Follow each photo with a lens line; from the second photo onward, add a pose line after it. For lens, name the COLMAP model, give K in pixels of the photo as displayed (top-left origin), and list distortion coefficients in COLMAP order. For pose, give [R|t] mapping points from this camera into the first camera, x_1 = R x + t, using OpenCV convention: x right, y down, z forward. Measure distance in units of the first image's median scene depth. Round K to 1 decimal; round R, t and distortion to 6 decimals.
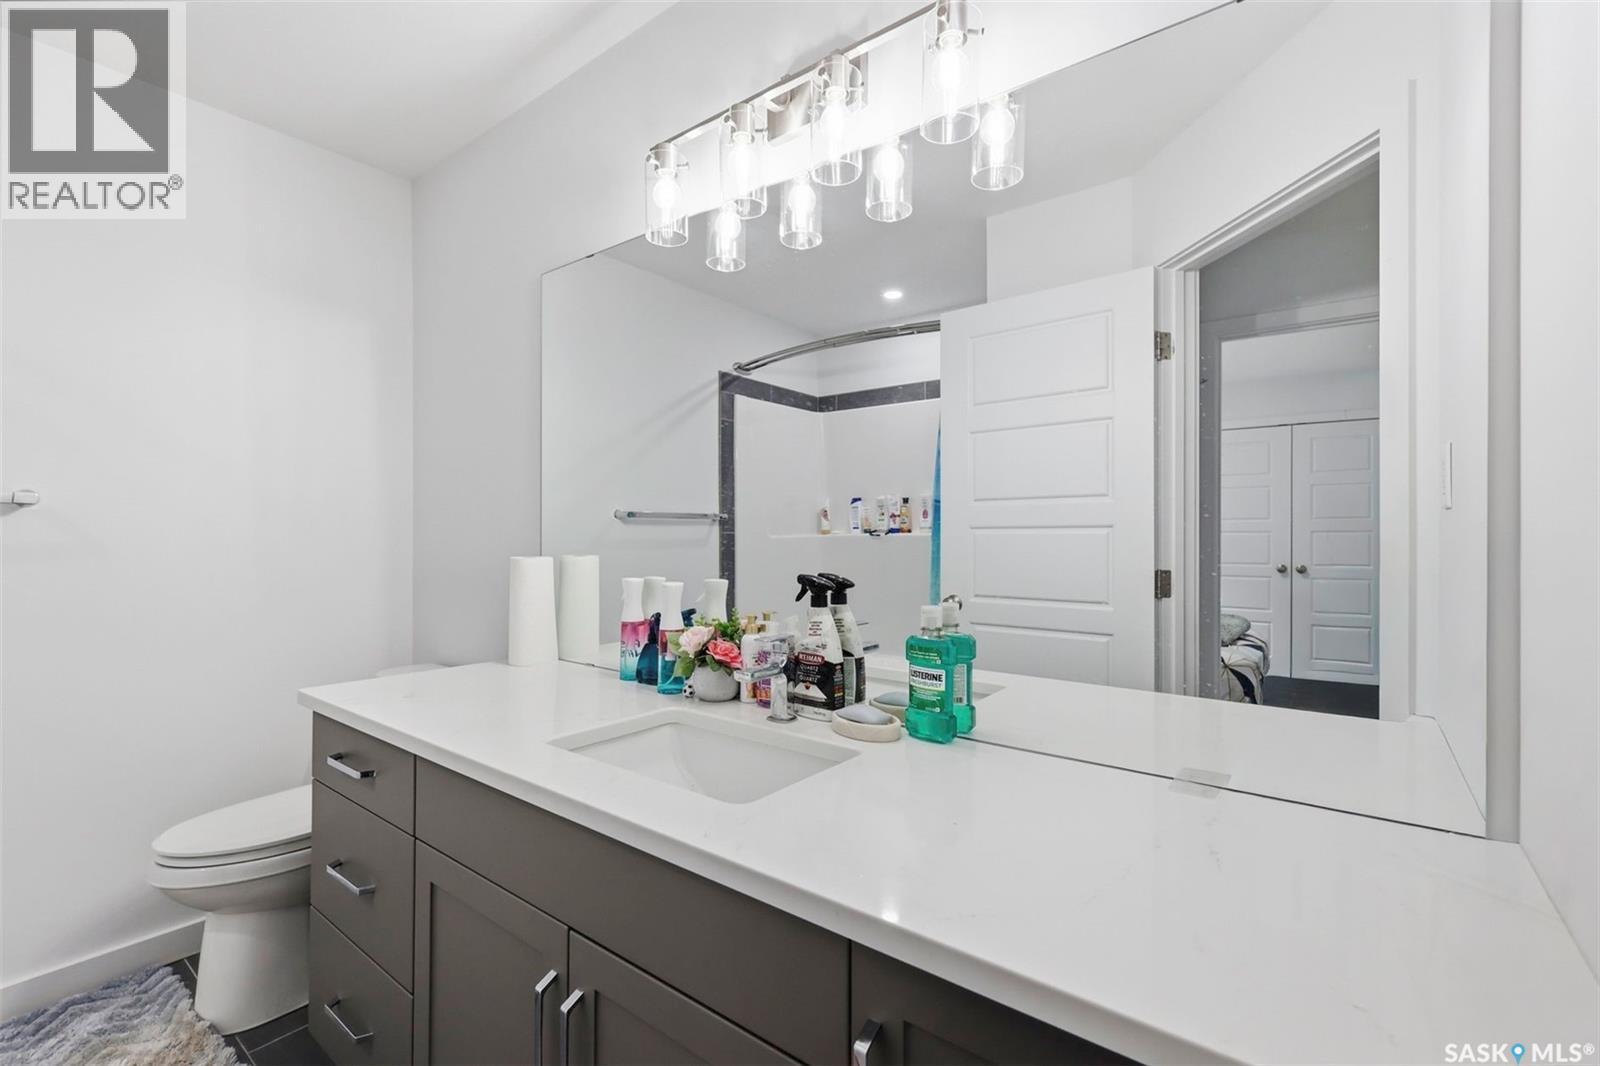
lens RADIAL K [[705.7, 0, 800.0], [0, 705.7, 533.0], [0, 0, 1]] dist [0.000337, -0.000017]
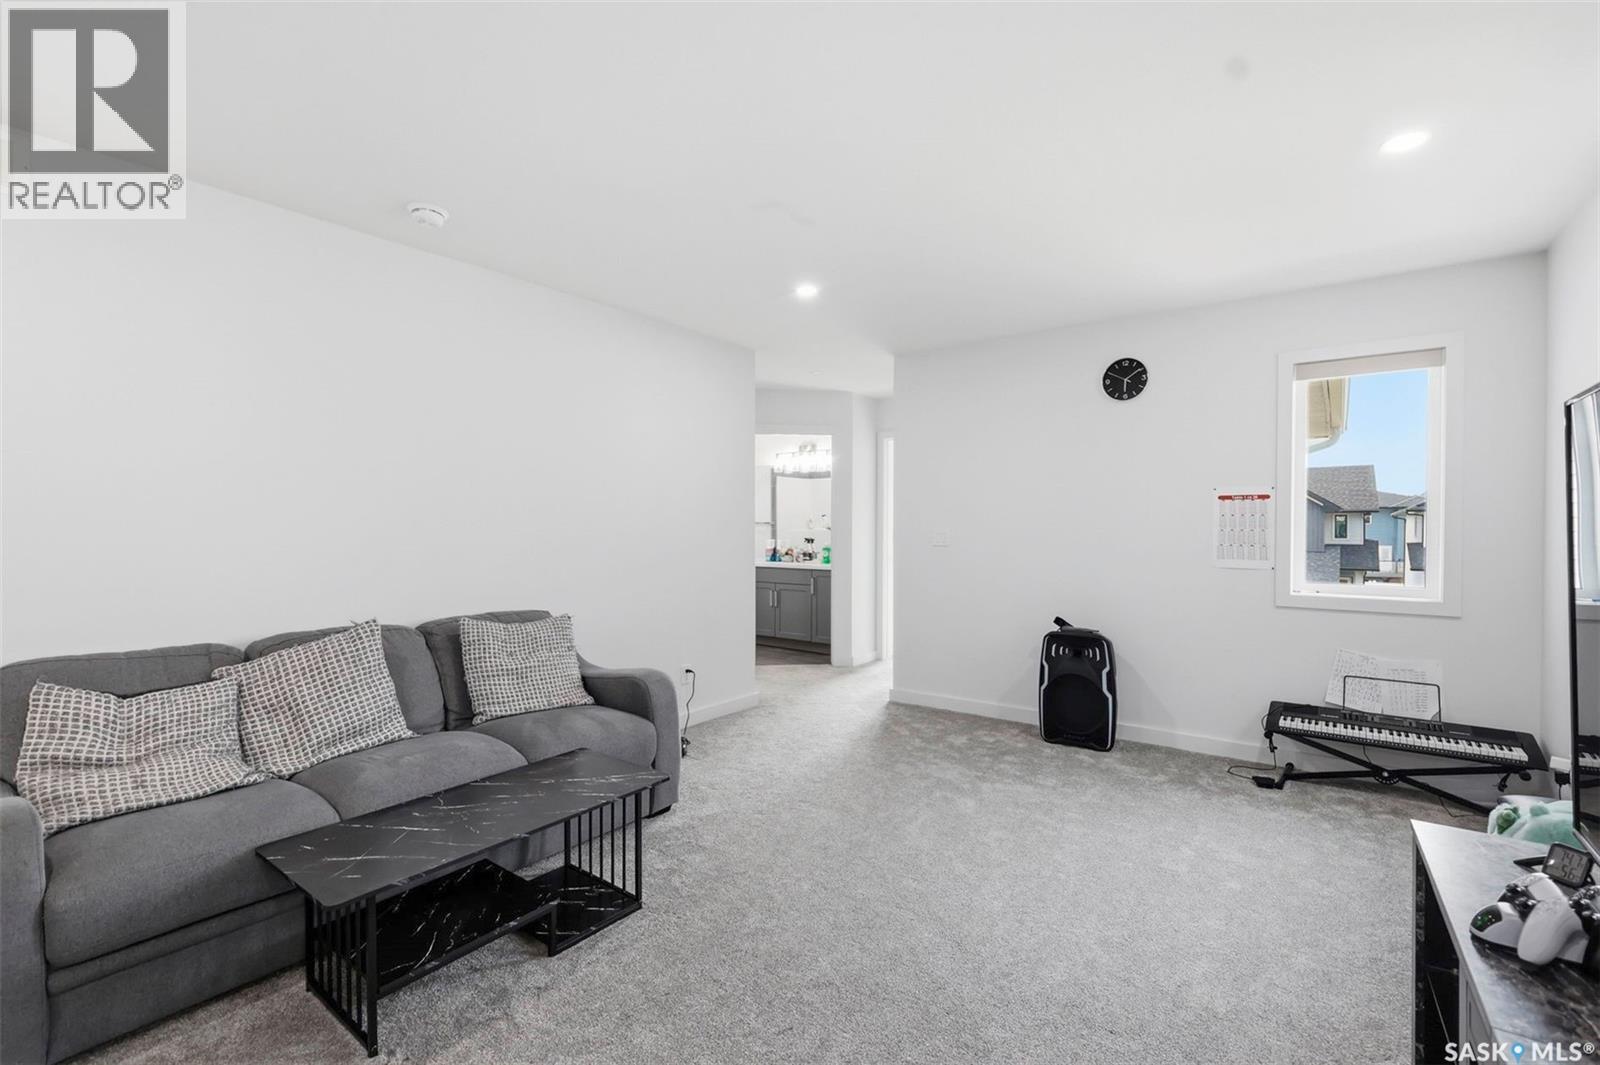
lens RADIAL K [[705.7, 0, 800.0], [0, 705.7, 532.5], [0, 0, 1]] dist [0.000337, -0.000017]
pose [[0.999885, -0.002642, 0.014946, -0.063563], [0.002488, 0.999944, 0.010326, -0.020618], [-0.014973, -0.010288, 0.999835, -2.360092]]
